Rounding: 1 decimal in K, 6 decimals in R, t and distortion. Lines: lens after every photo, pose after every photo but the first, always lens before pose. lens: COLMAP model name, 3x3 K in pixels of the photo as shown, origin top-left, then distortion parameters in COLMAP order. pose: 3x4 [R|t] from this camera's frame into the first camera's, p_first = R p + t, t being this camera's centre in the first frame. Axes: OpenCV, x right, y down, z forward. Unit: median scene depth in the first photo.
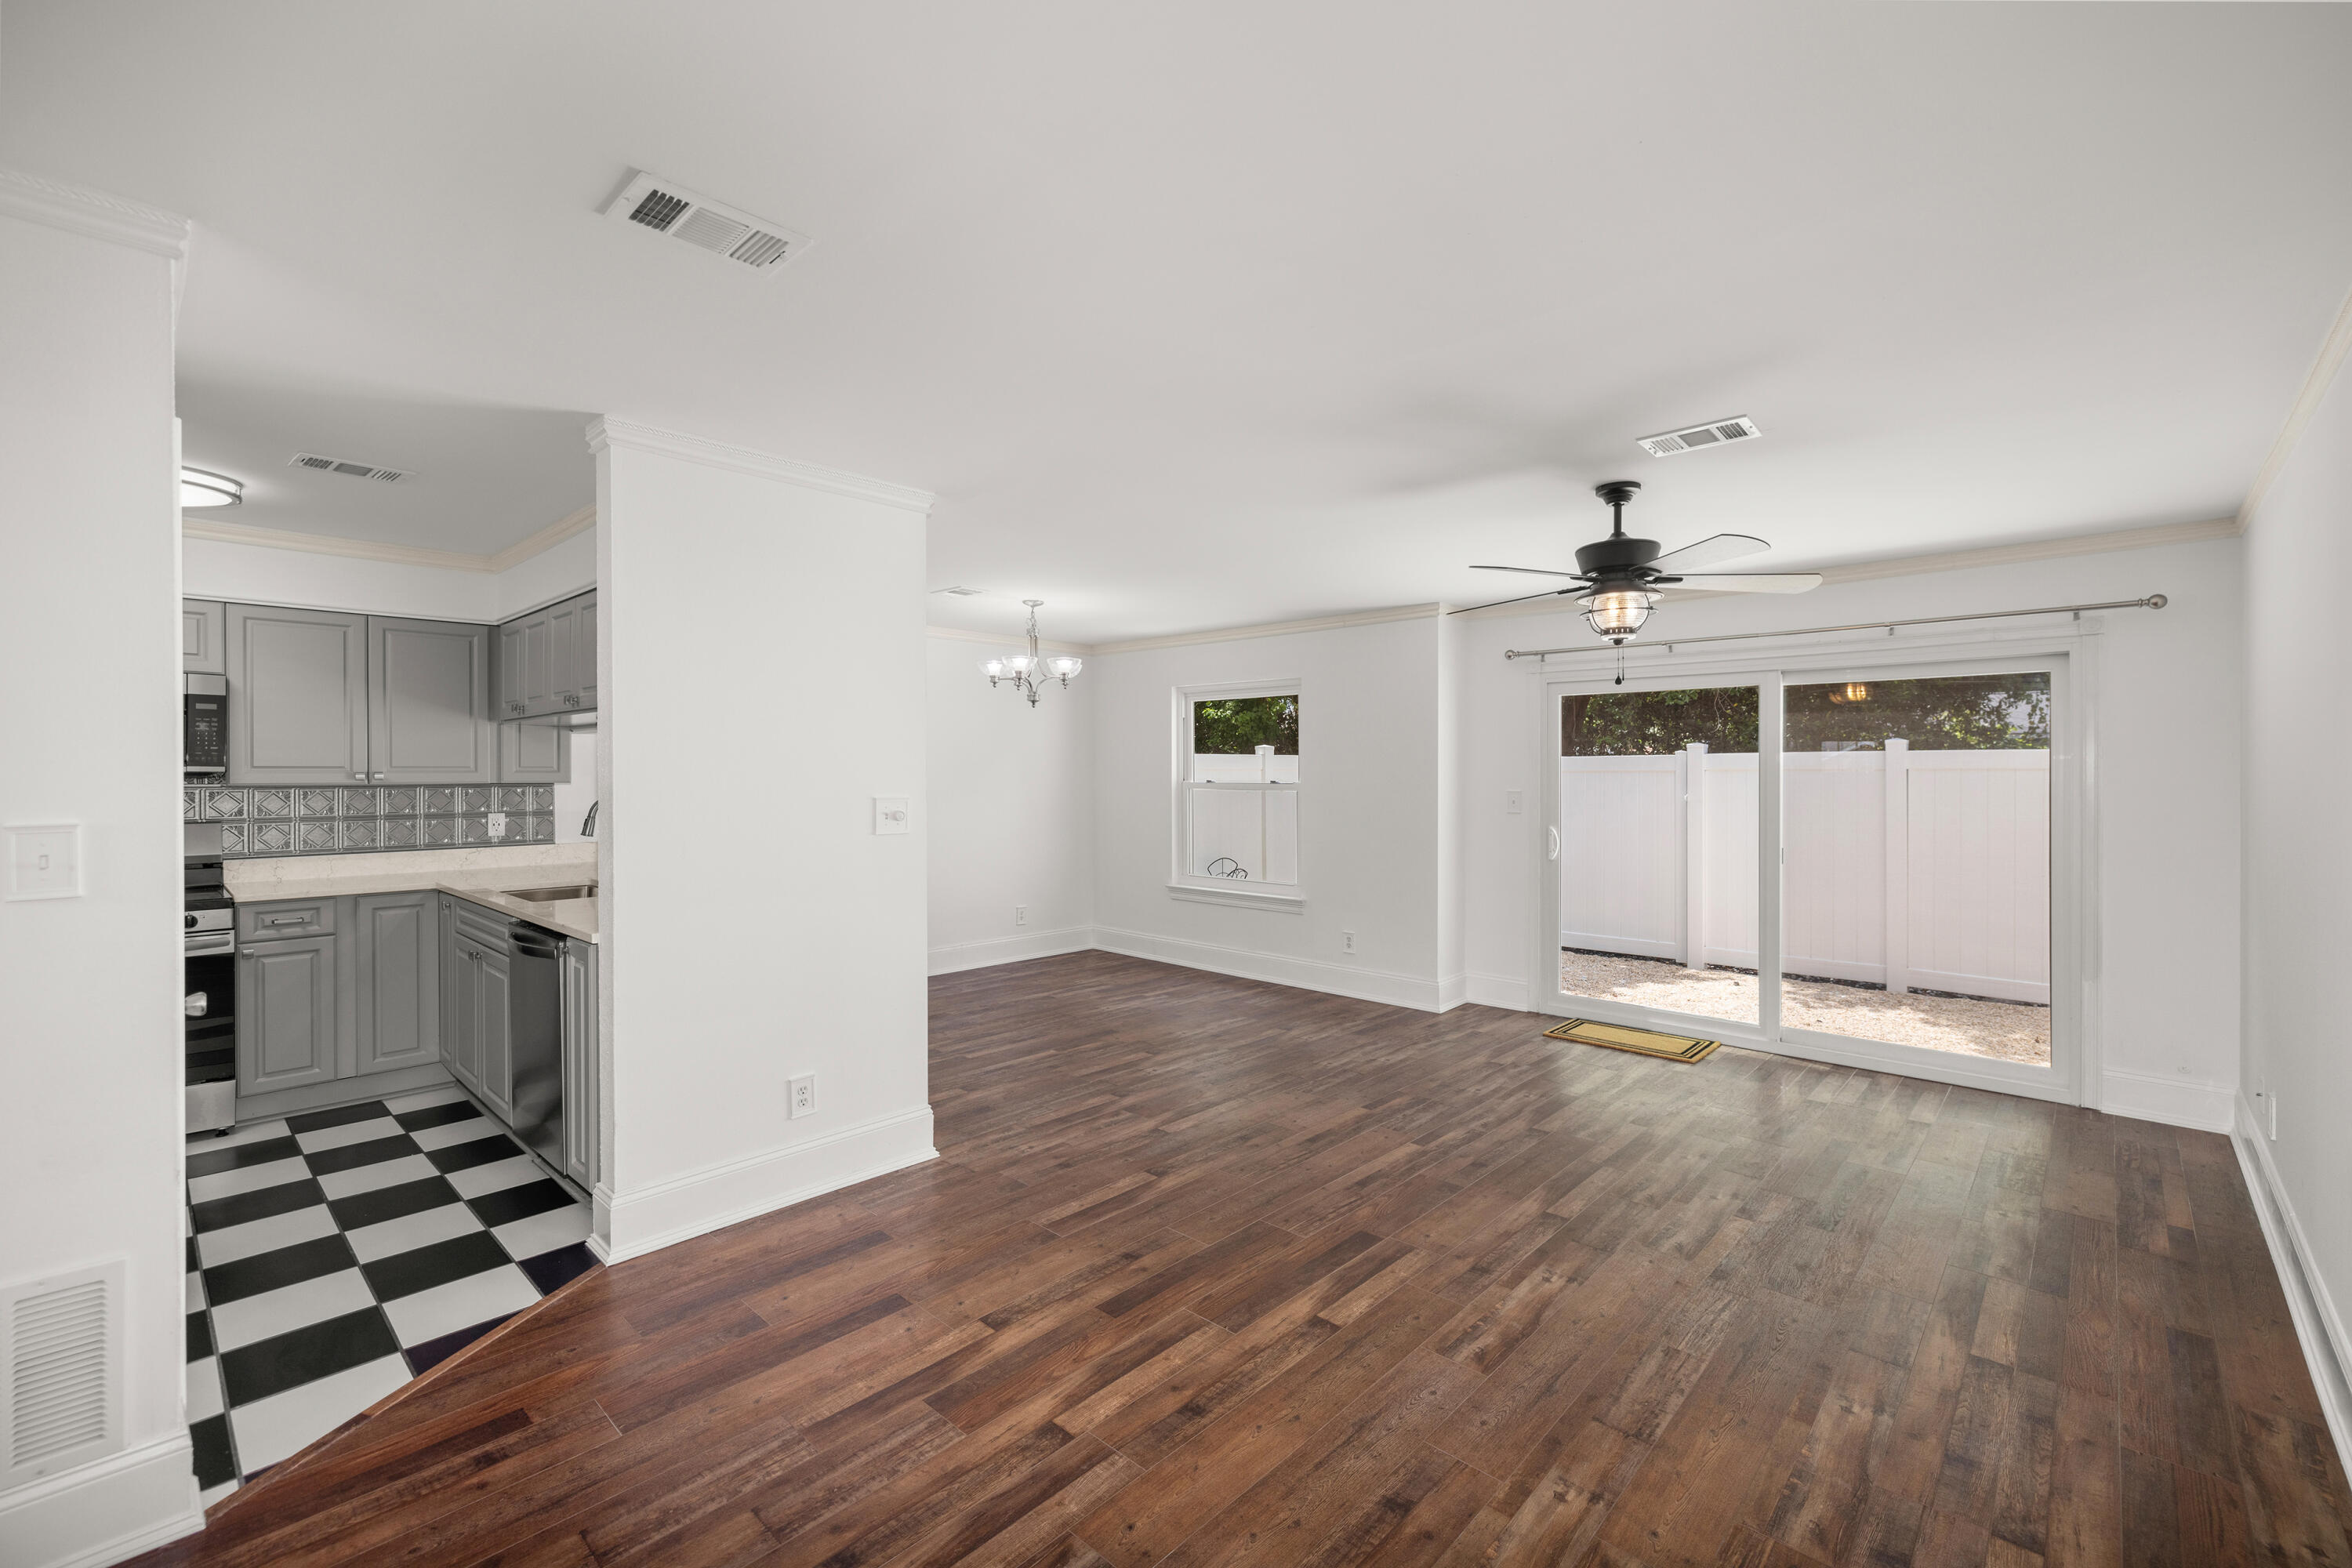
lens RADIAL K [[992.9, 0, 1185.0], [0, 992.9, 773.5], [0, 0, 1]] dist [0.000412, 0.000445]
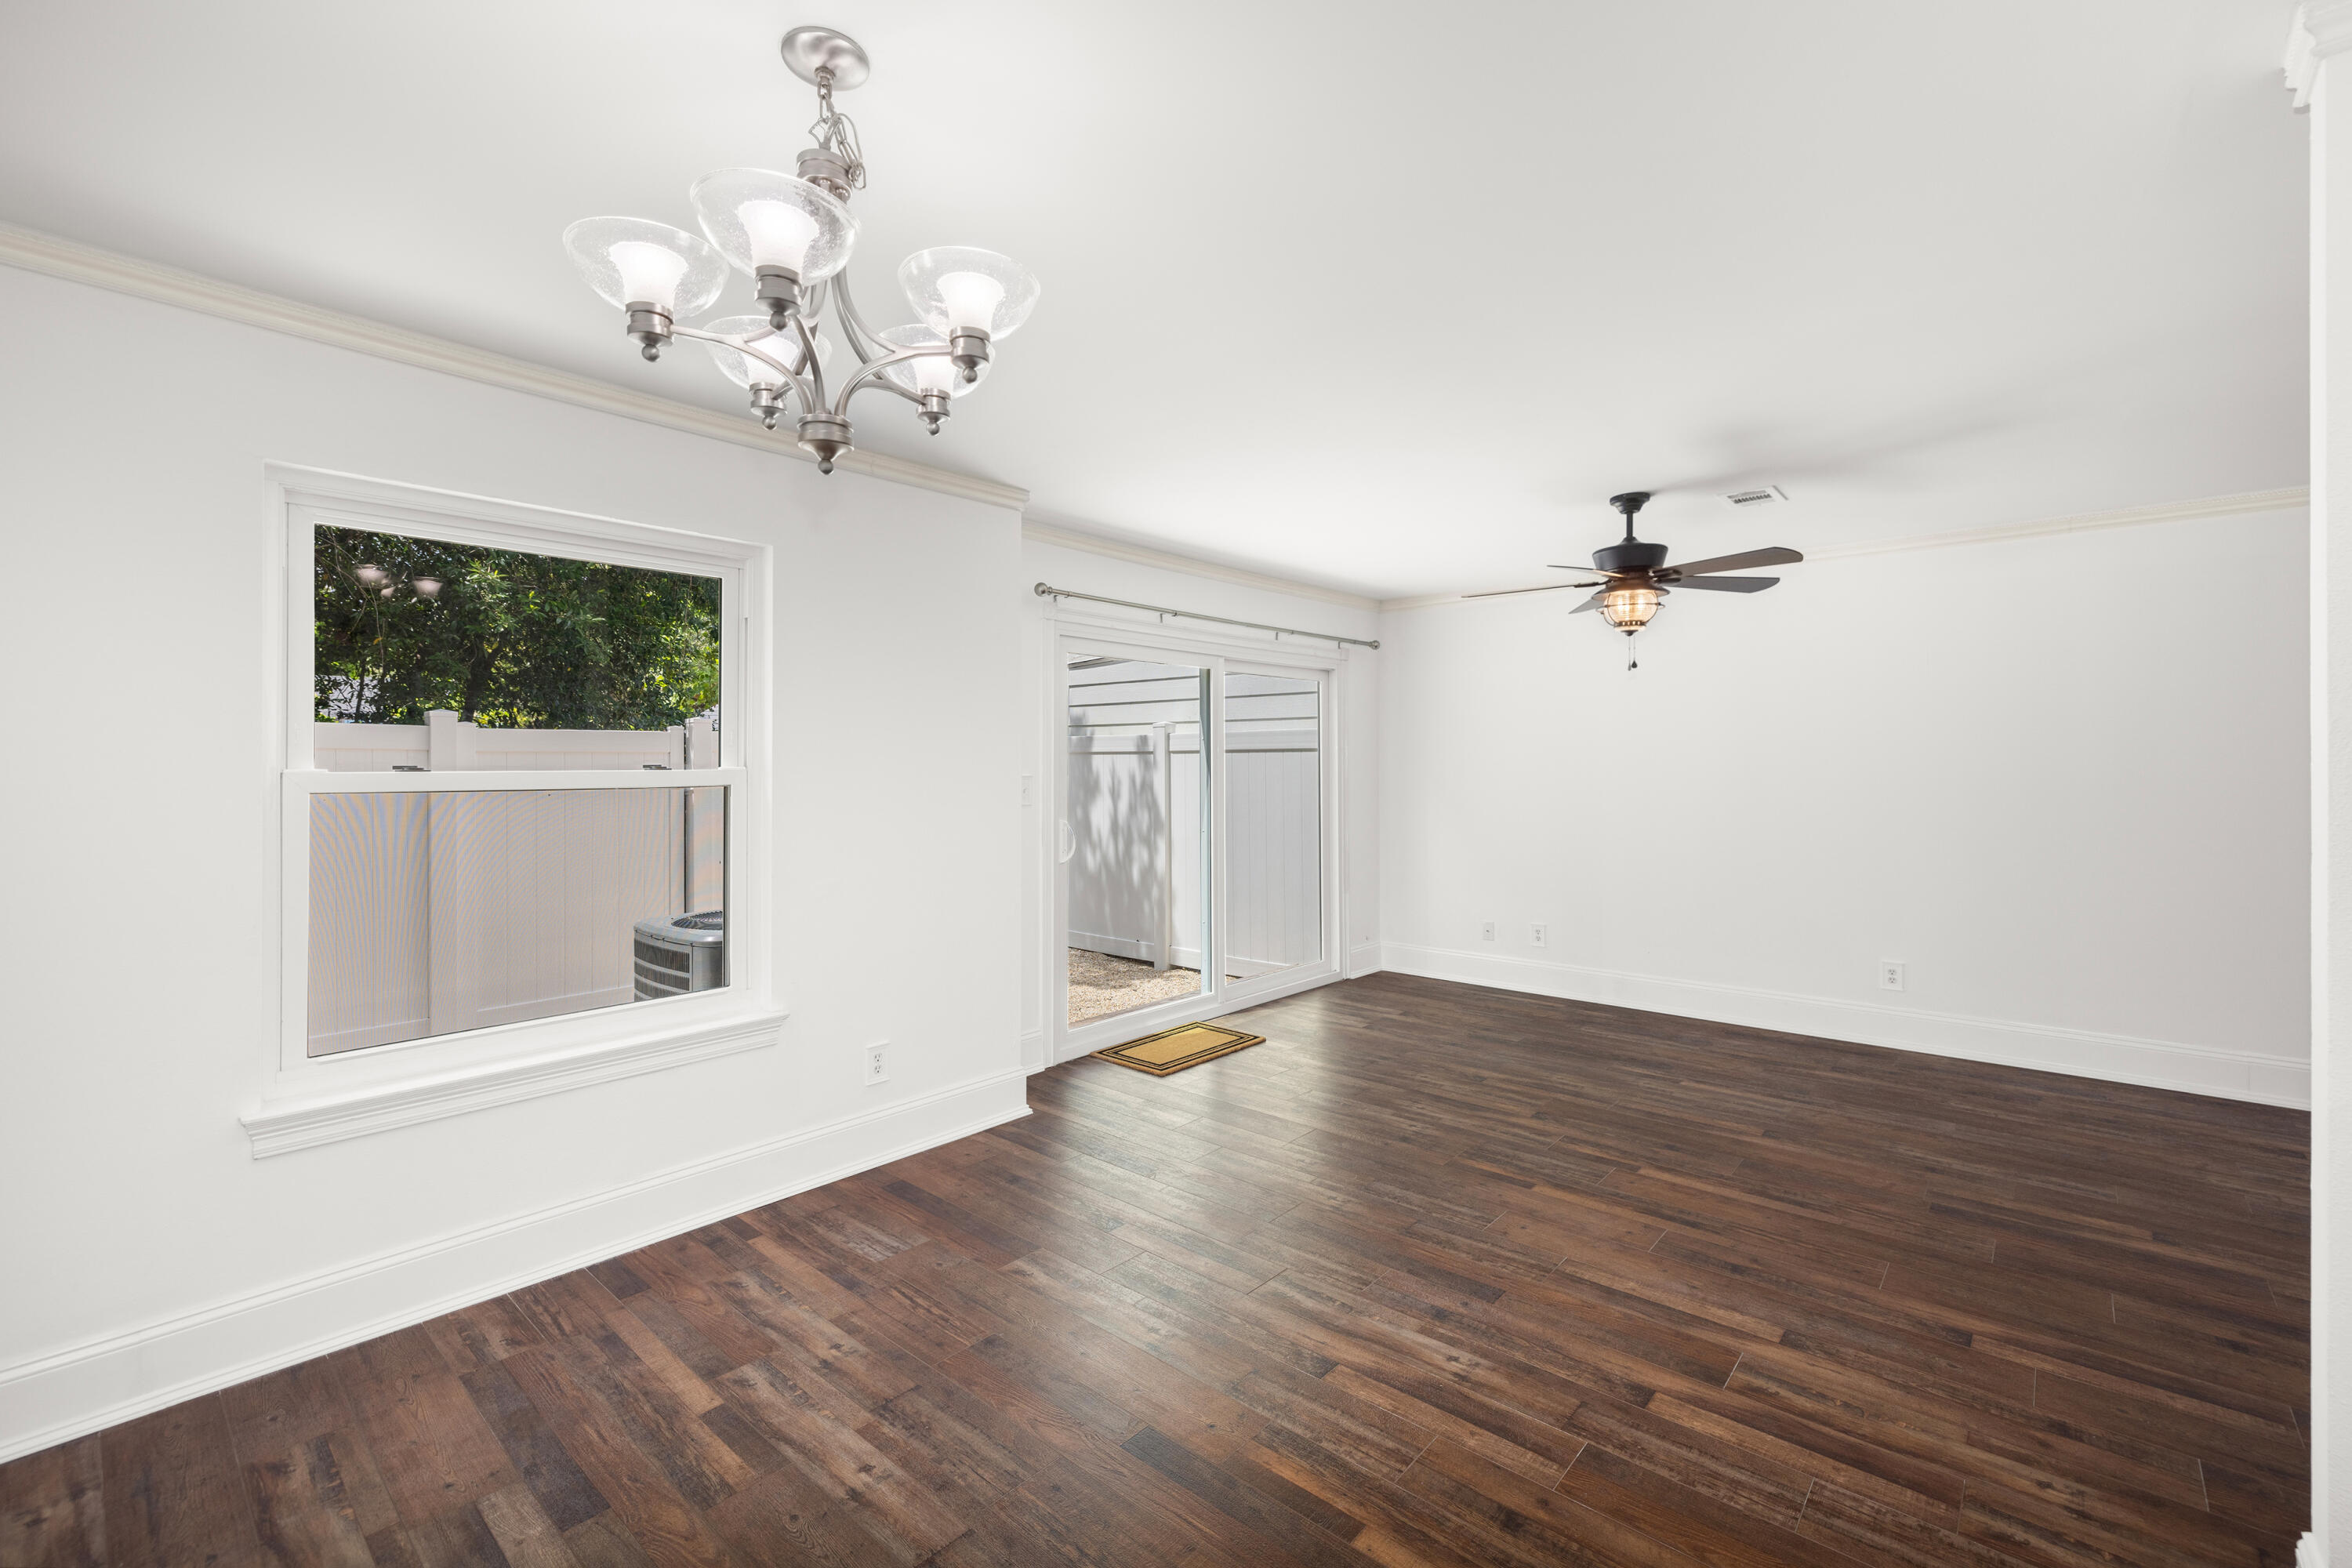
lens RADIAL K [[992.9, 0, 1184.4], [0, 992.9, 763.7], [0, 0, 1]] dist [0.000412, 0.000445]
pose [[-0.024265, -0.002603, 0.999702, -0.511852], [0.003068, 0.999992, 0.002678, 0.009373], [-0.999701, 0.003132, -0.024257, 1.150384]]
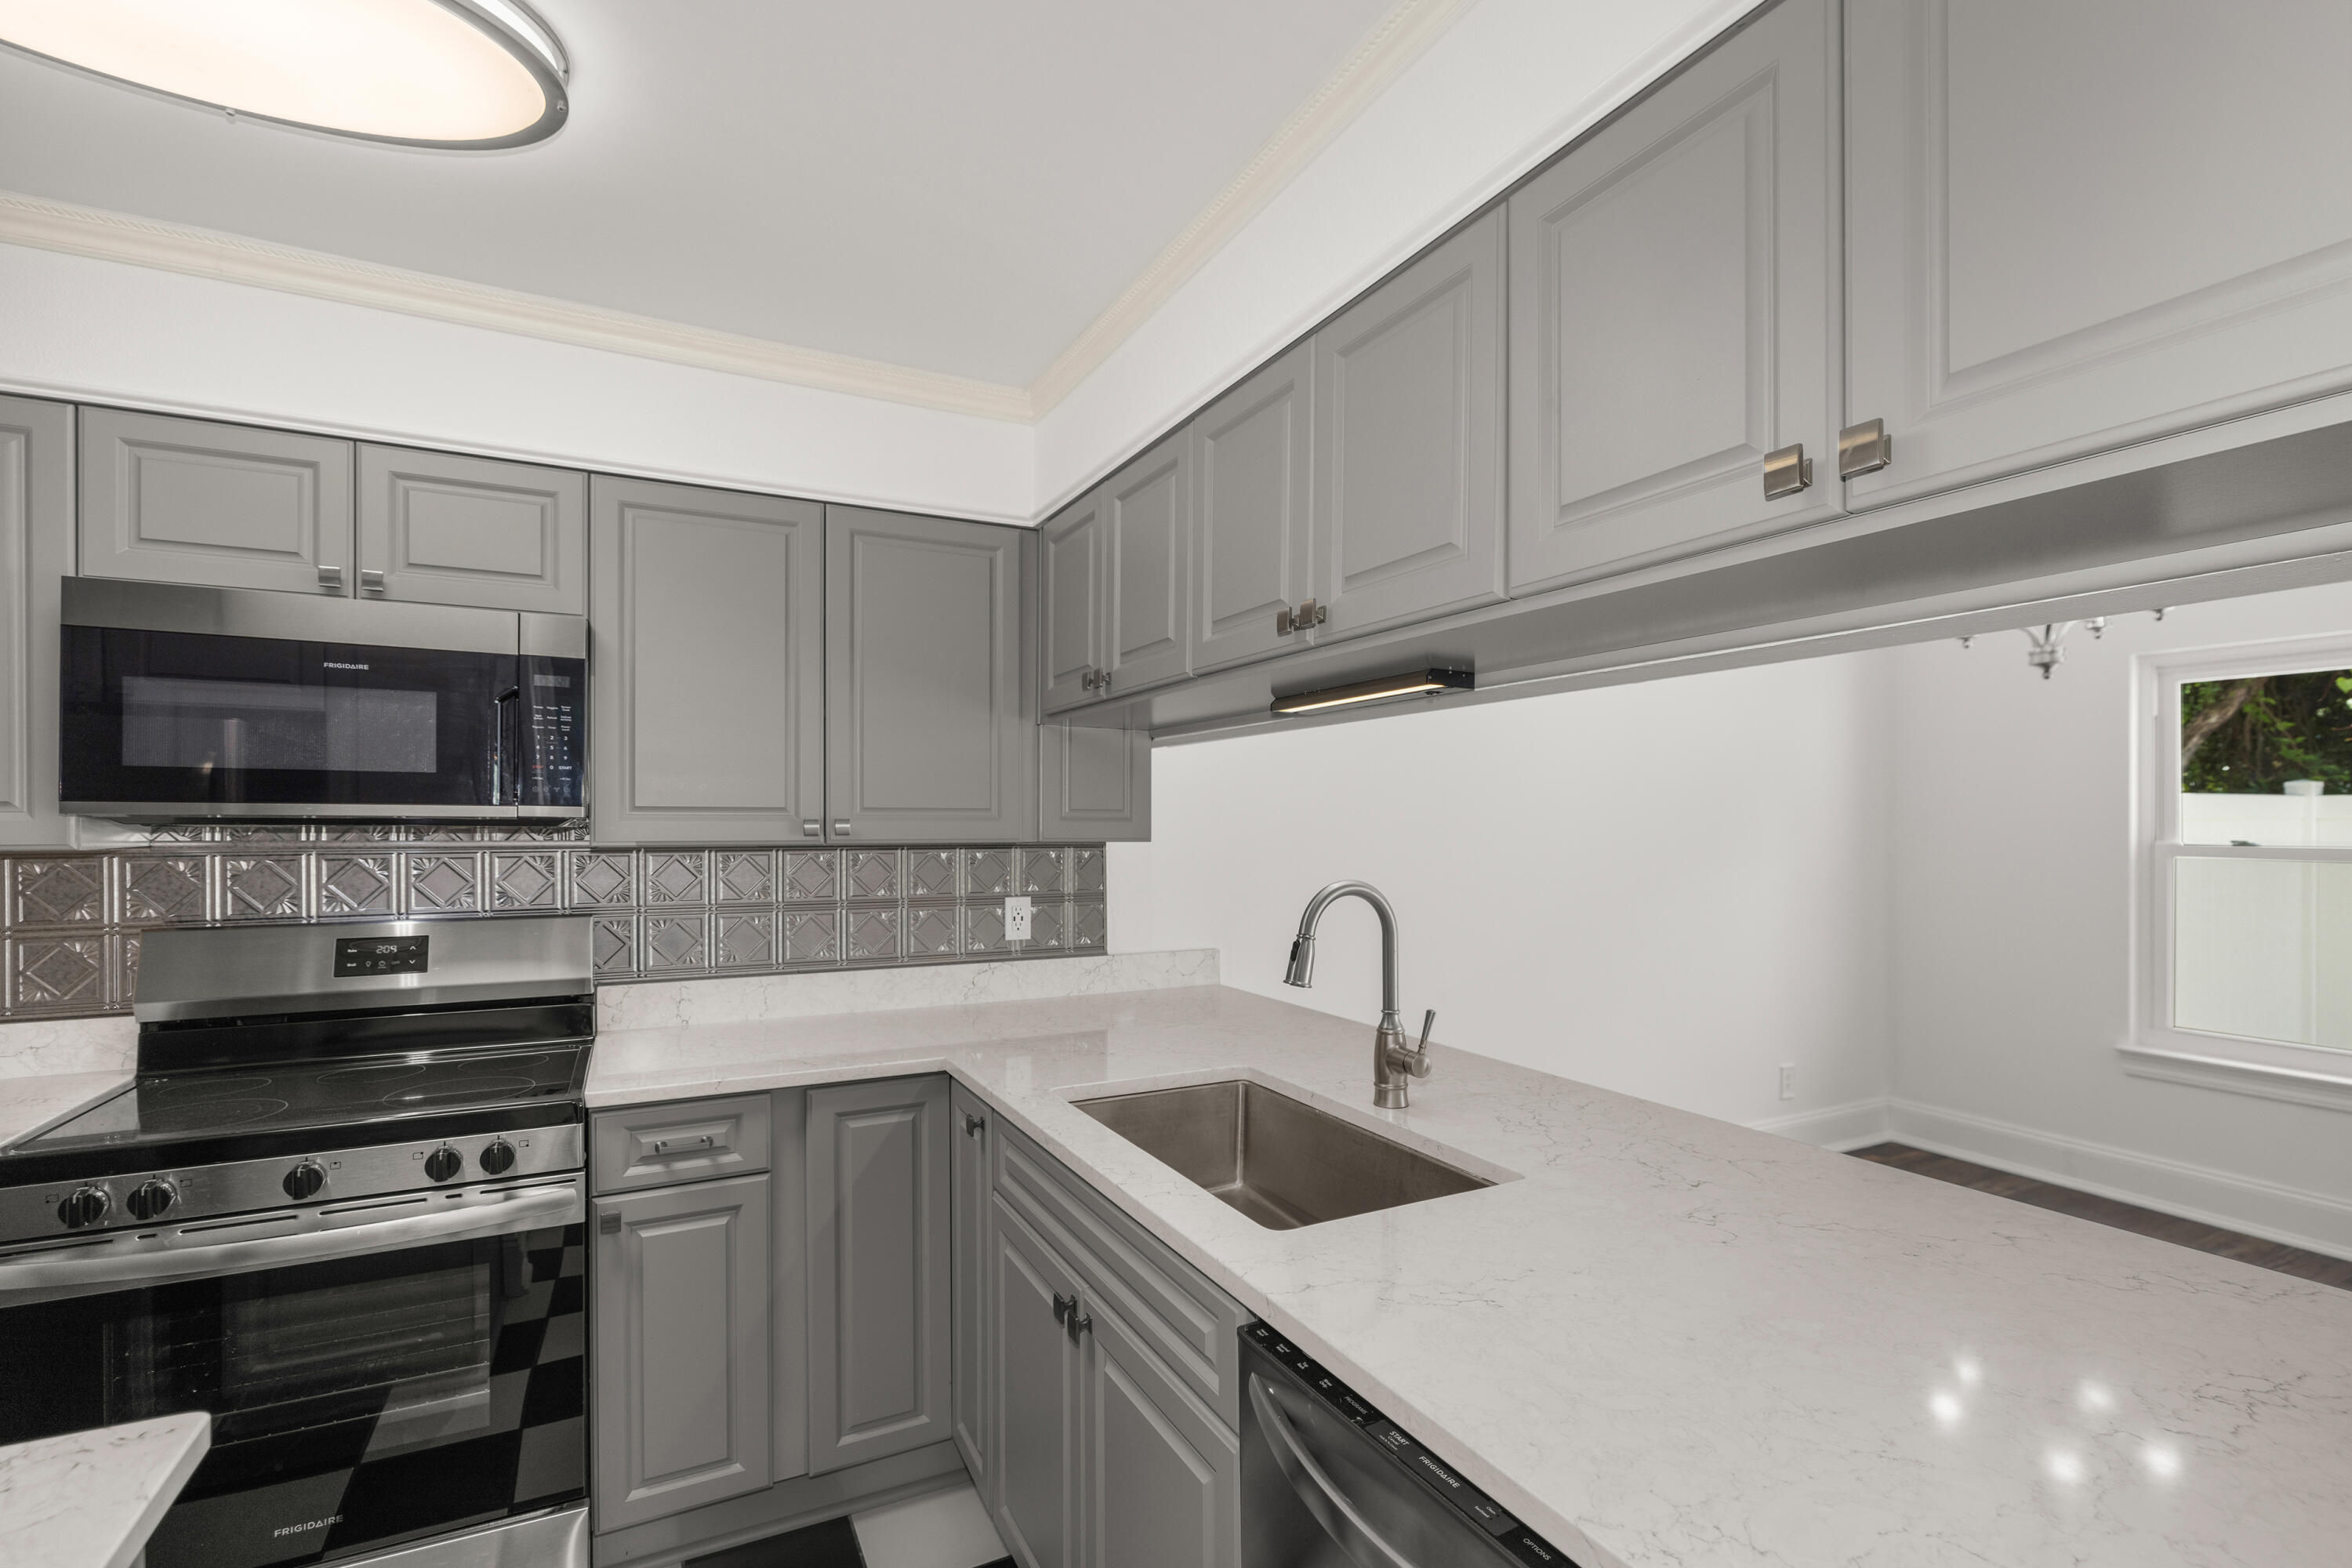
lens RADIAL K [[1079.4, 0, 1209.4], [0, 1079.4, 834.8], [0, 0, 1]] dist [-0.002679, 0.001390]
pose [[0.946181, 0.007265, -0.323555, -0.440663], [-0.004209, 0.999940, 0.010142, 0.000014], [0.323609, -0.008234, 0.946155, 0.521803]]
